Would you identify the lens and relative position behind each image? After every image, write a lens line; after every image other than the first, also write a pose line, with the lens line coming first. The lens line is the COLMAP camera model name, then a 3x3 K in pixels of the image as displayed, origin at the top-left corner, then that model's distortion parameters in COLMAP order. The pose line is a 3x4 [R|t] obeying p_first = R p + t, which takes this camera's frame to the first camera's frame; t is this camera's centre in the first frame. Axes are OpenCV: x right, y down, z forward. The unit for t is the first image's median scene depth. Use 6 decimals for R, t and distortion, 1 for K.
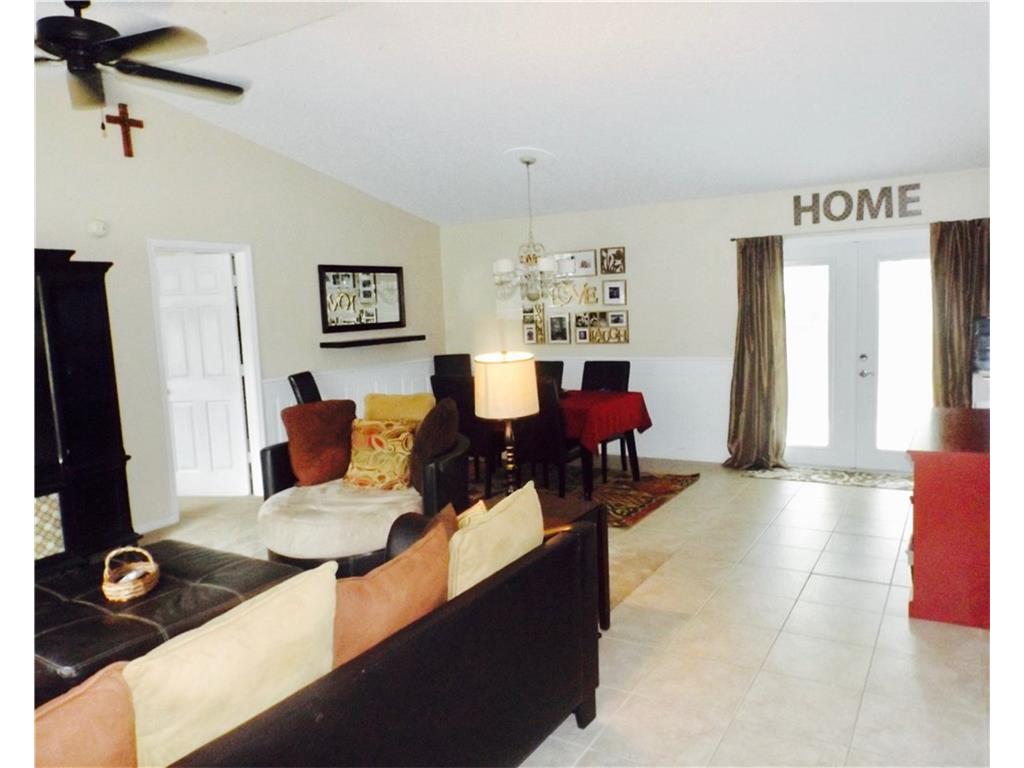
lens RADIAL K [[731.3, 0, 512.0], [0, 731.3, 384.0], [0, 0, 1]] dist [0.027986, -0.001530]
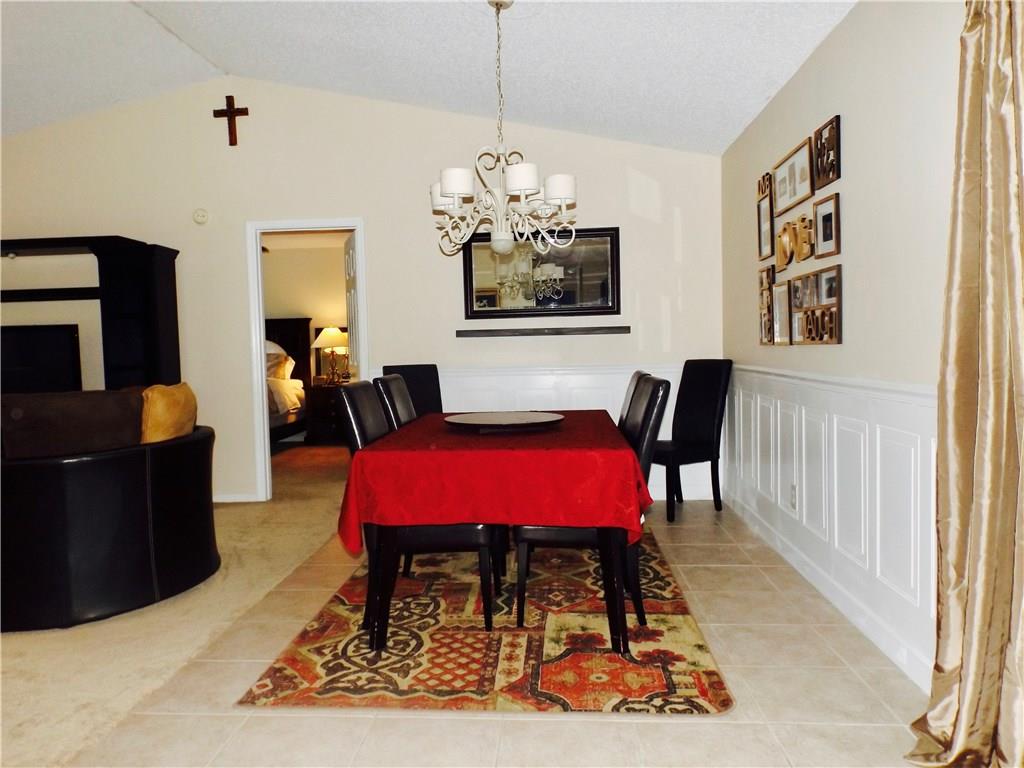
lens RADIAL K [[731.3, 0, 512.0], [0, 731.3, 384.0], [0, 0, 1]] dist [0.027986, -0.001530]
pose [[0.461376, 0.077762, -0.883790, 0.521185], [-0.089930, 0.995120, 0.040610, -0.038995], [0.882635, 0.060743, 0.466118, 0.738406]]
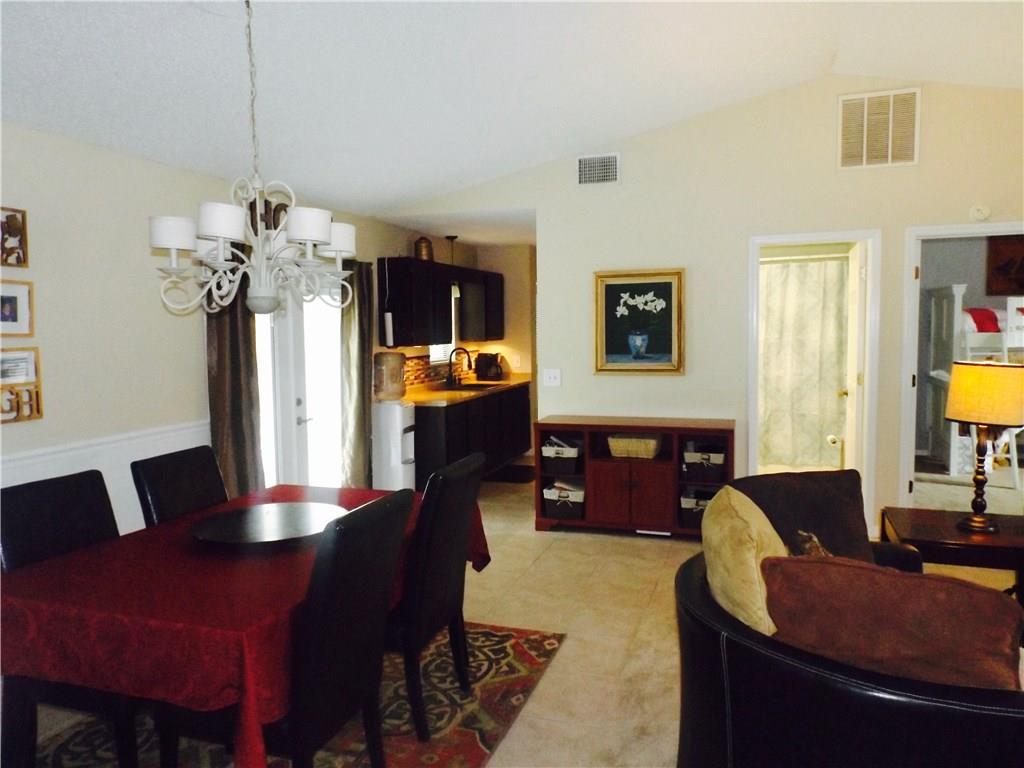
lens RADIAL K [[731.3, 0, 512.0], [0, 731.3, 384.0], [0, 0, 1]] dist [0.027986, -0.001530]
pose [[-0.213042, -0.033662, 0.976463, -0.423503], [0.128329, 0.989784, 0.062120, -0.079395], [-0.968579, 0.138542, -0.206545, 0.933528]]
